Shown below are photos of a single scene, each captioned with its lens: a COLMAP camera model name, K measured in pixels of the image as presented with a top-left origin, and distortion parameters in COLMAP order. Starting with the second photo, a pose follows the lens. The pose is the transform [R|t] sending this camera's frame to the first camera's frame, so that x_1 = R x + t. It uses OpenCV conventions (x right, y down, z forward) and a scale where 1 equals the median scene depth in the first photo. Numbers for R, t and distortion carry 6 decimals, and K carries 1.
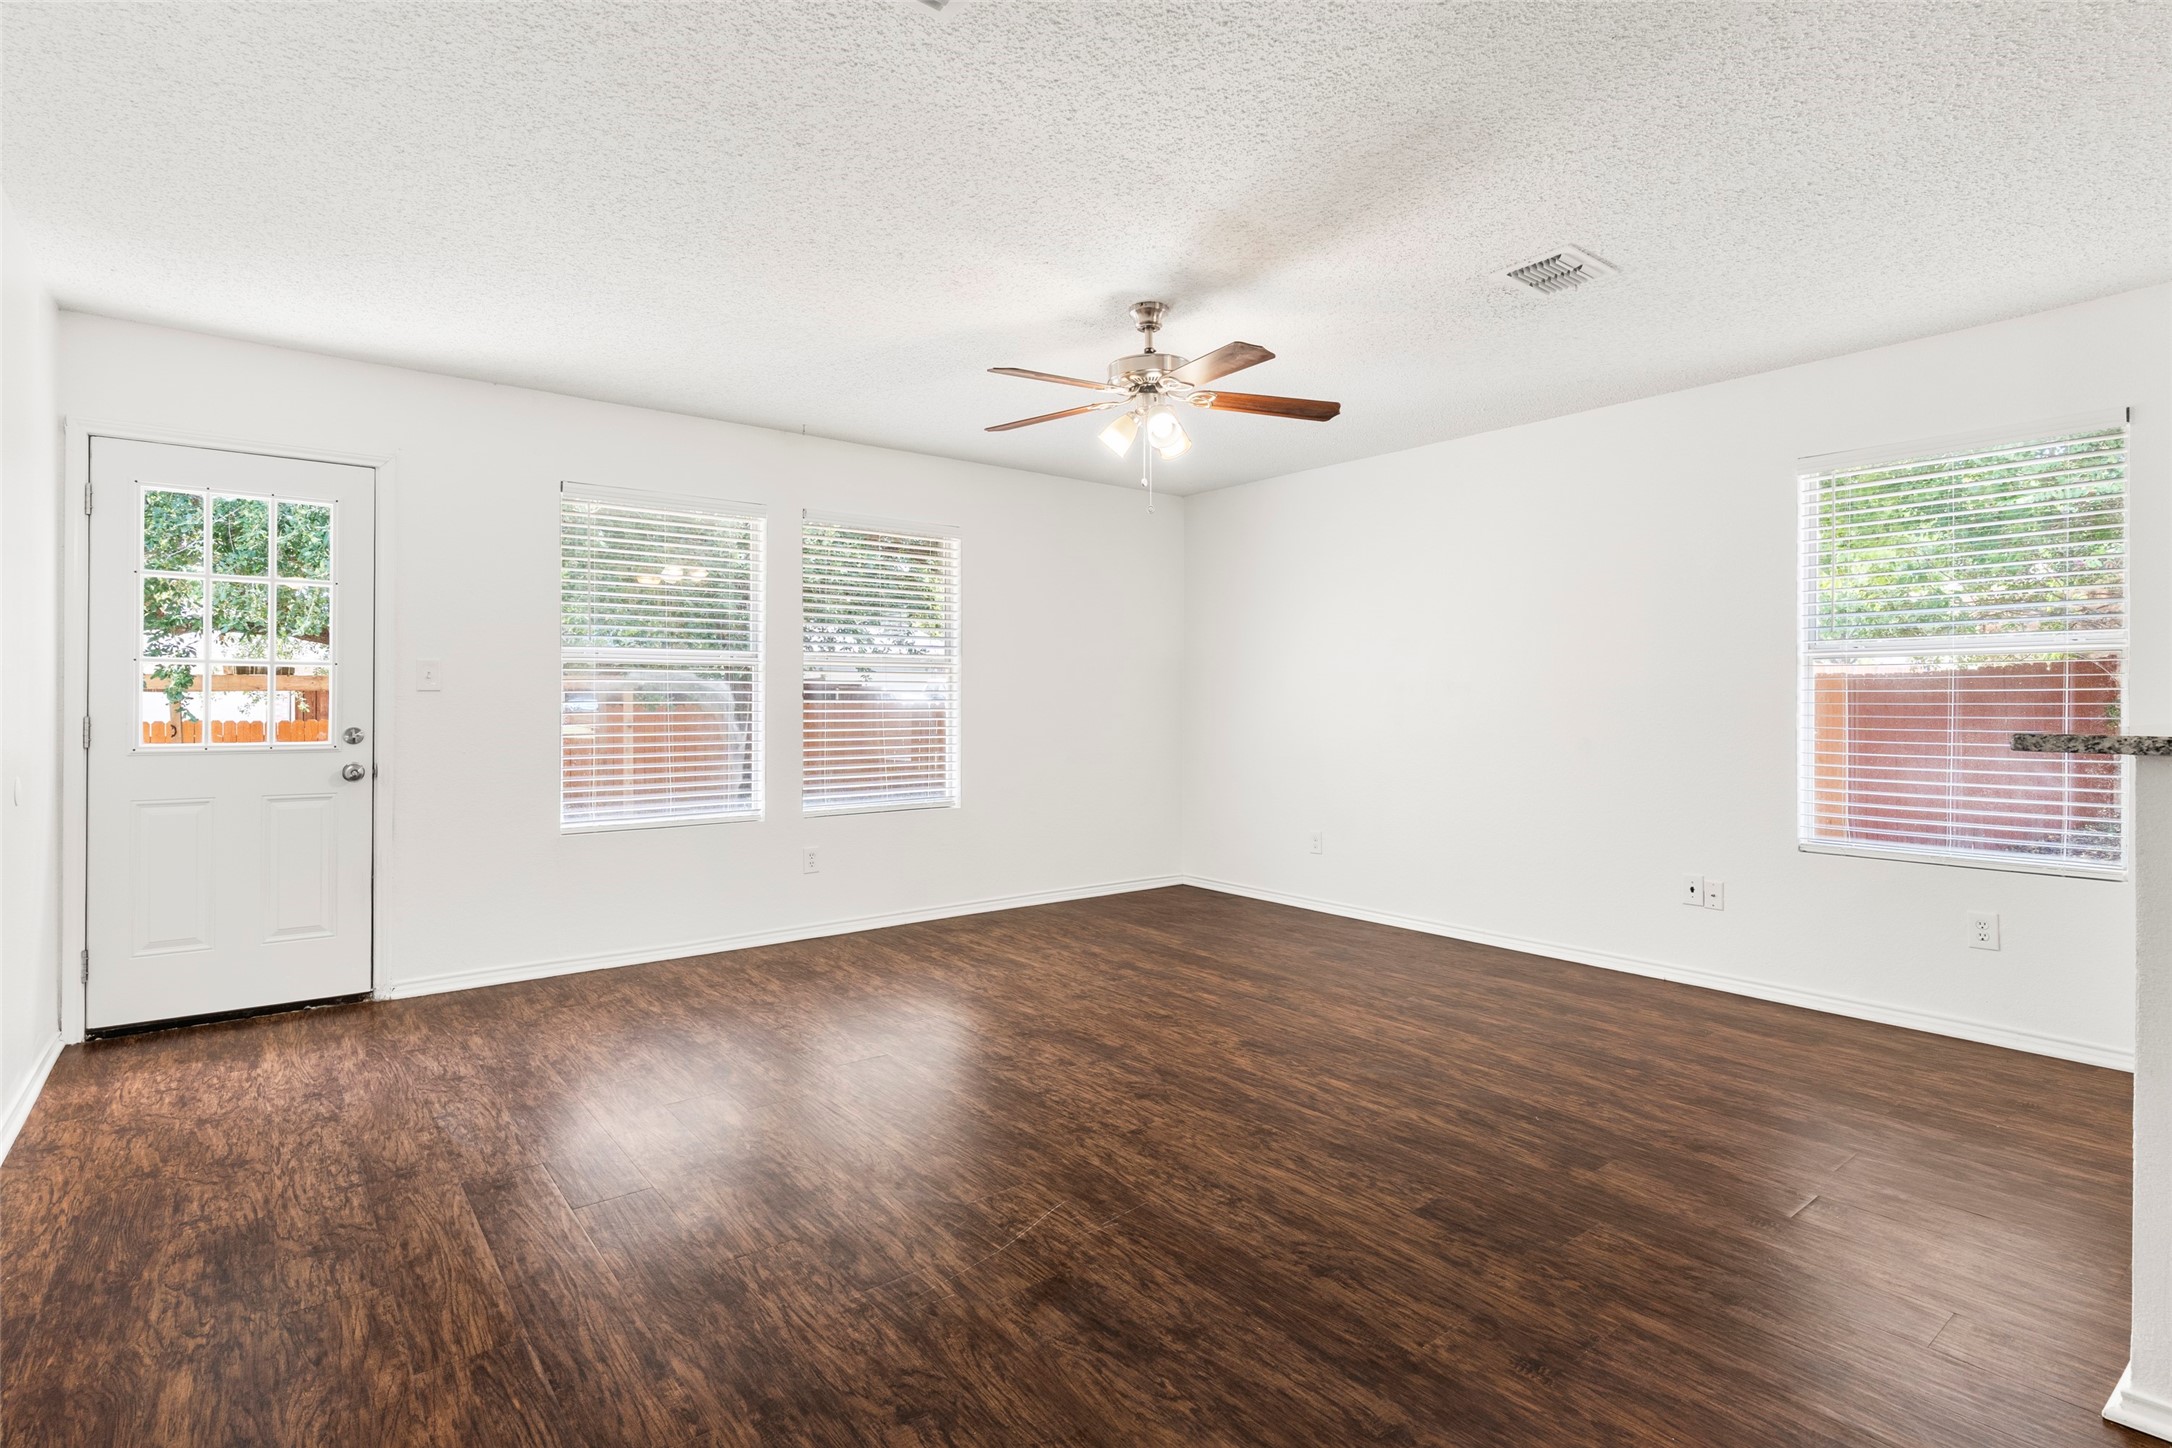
lens RADIAL K [[1047.0, 0, 1058.9], [0, 1047.0, 699.4], [0, 0, 1]] dist [0.000809, 0.002550]
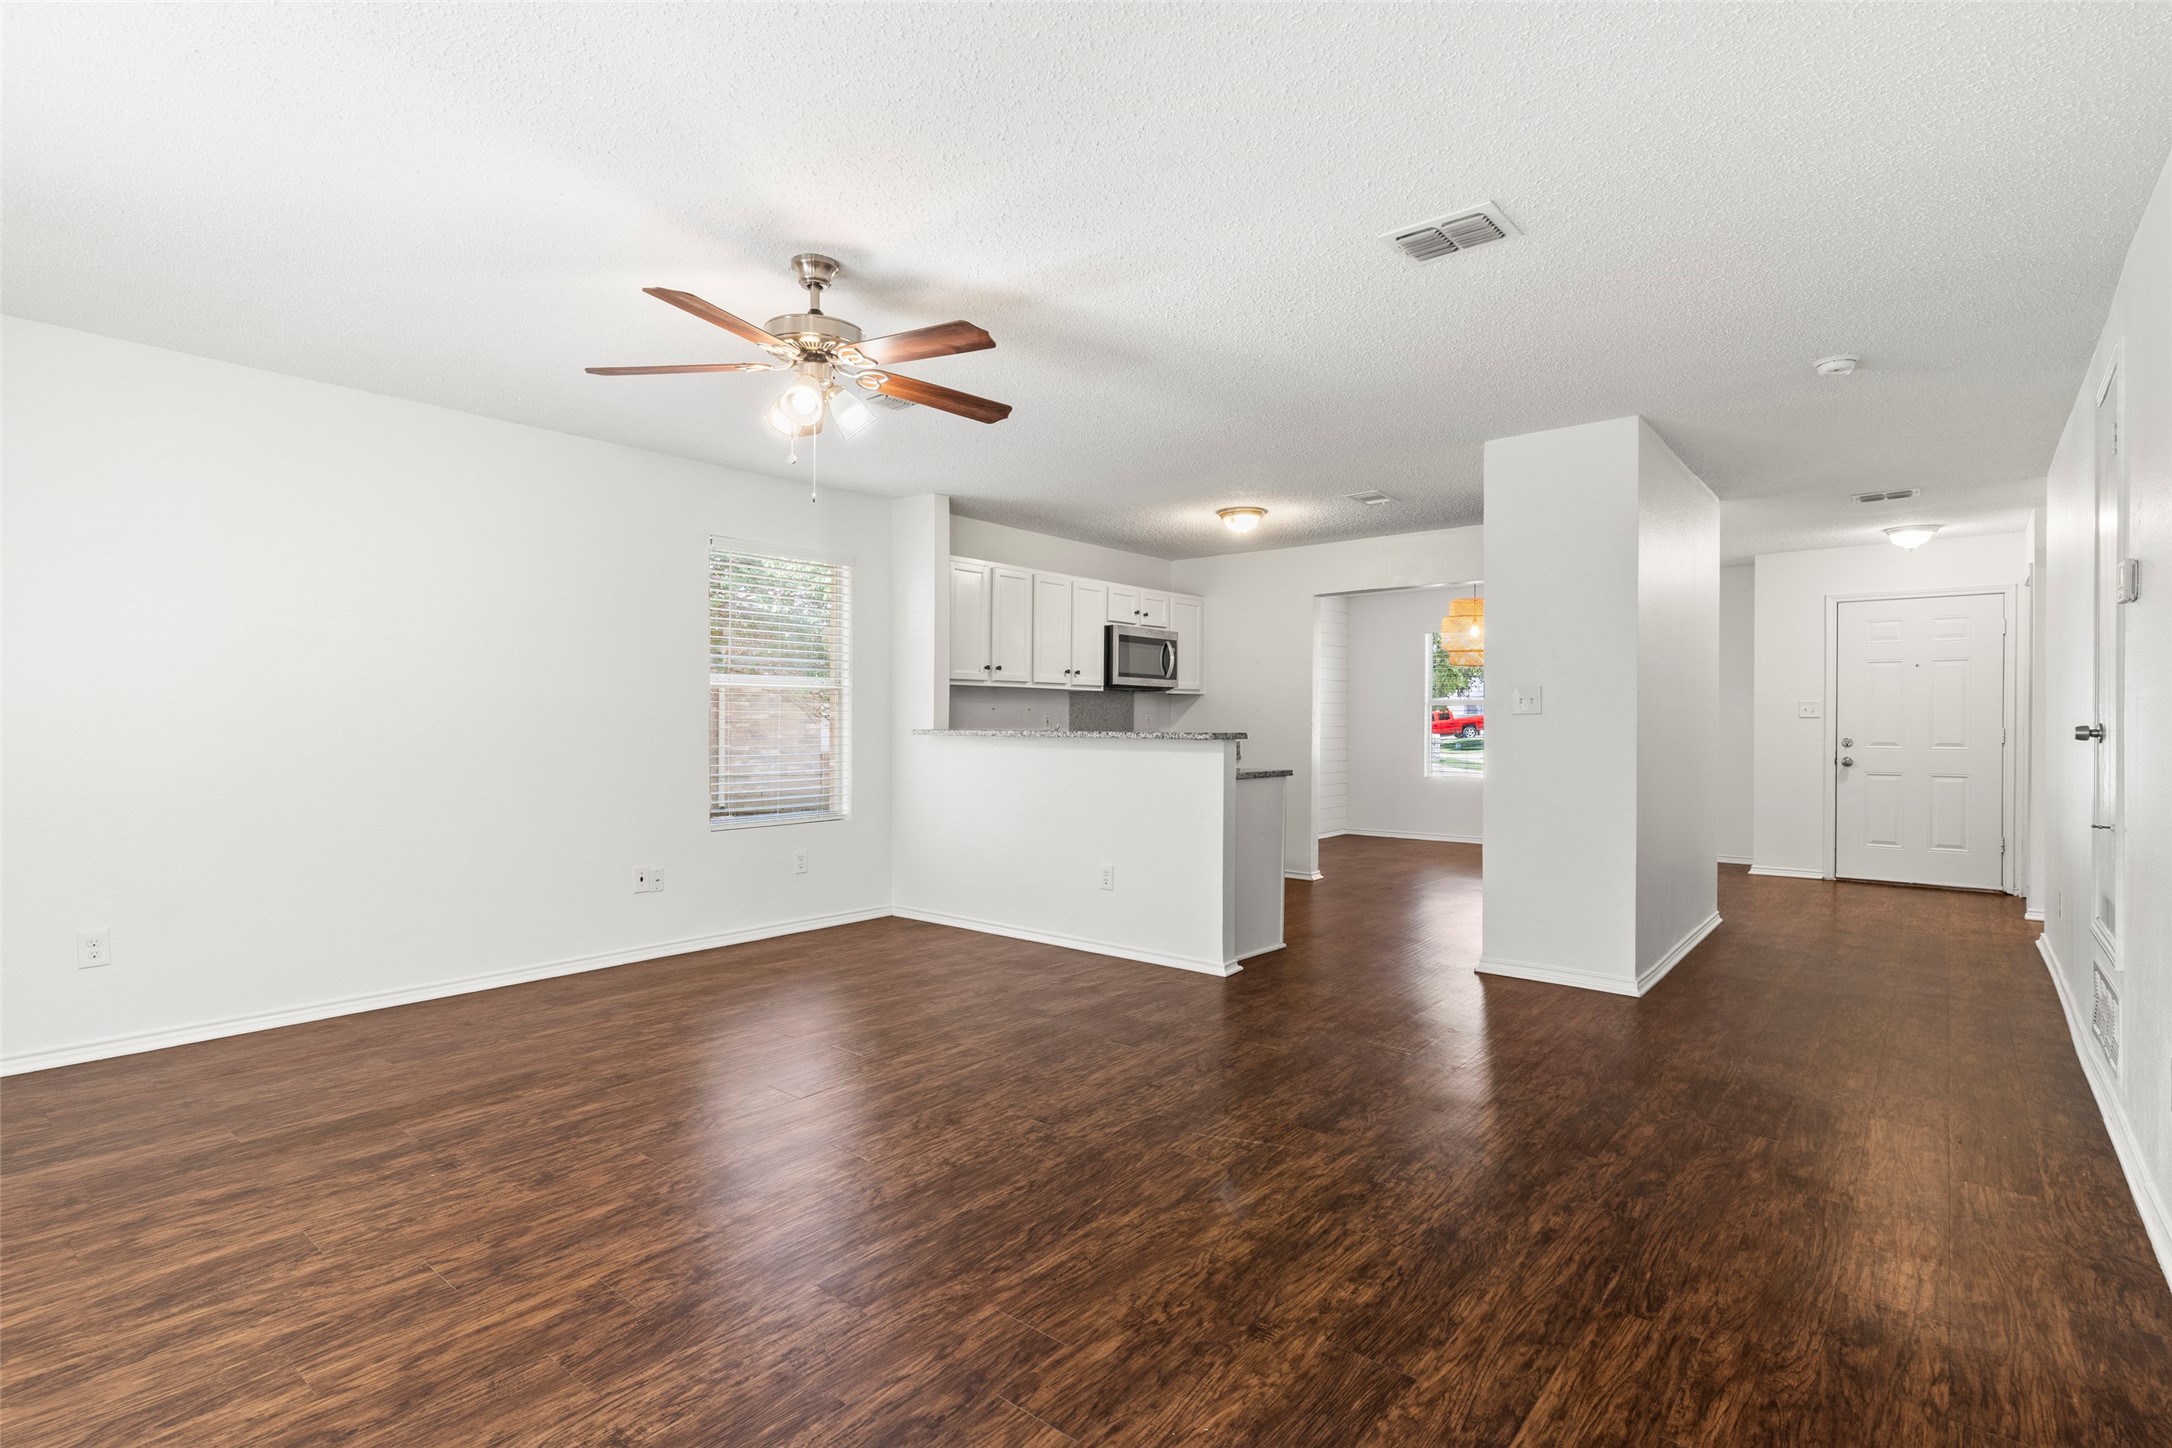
lens RADIAL K [[1047.0, 0, 1078.7], [0, 1047.0, 728.9], [0, 0, 1]] dist [0.000809, 0.002550]
pose [[-0.213098, -0.010341, 0.976976, -0.966438], [-0.002790, 0.999946, 0.009975, 0.000172], [-0.977027, -0.000600, -0.213115, 1.172818]]
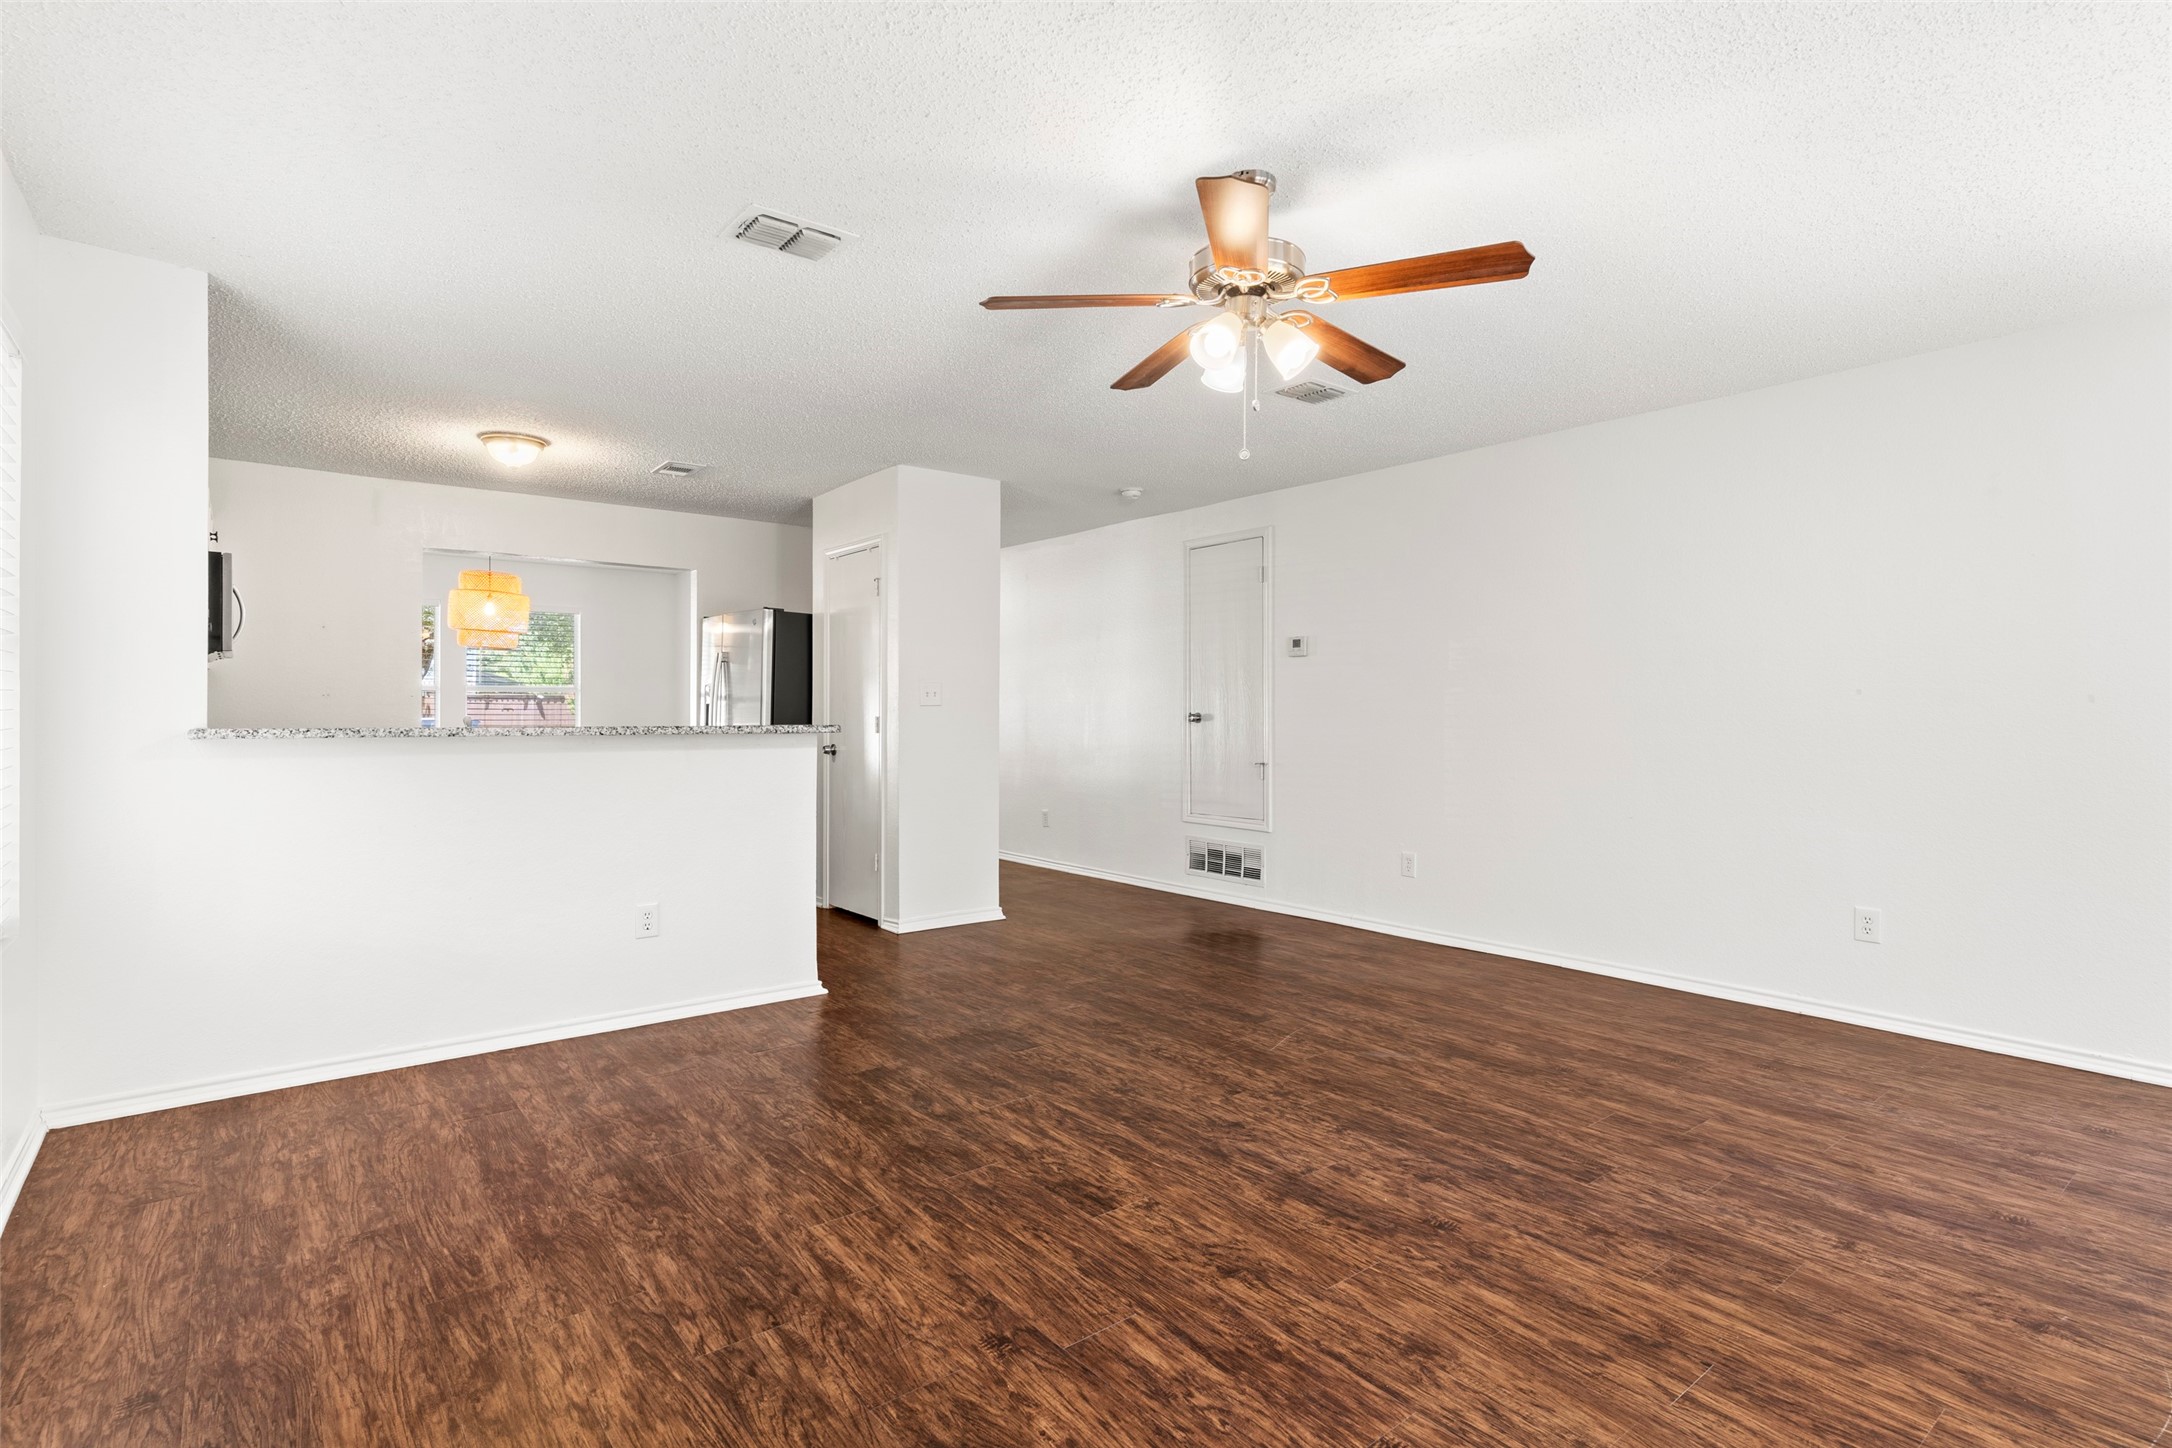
lens RADIAL K [[1047.0, 0, 1052.4], [0, 1047.0, 733.2], [0, 0, 1]] dist [0.000809, 0.002550]
pose [[-0.999985, -0.005303, 0.001204, 0.266666], [-0.005279, 0.999815, 0.018508, 0.002854], [-0.001302, 0.018502, -0.999828, 2.094957]]
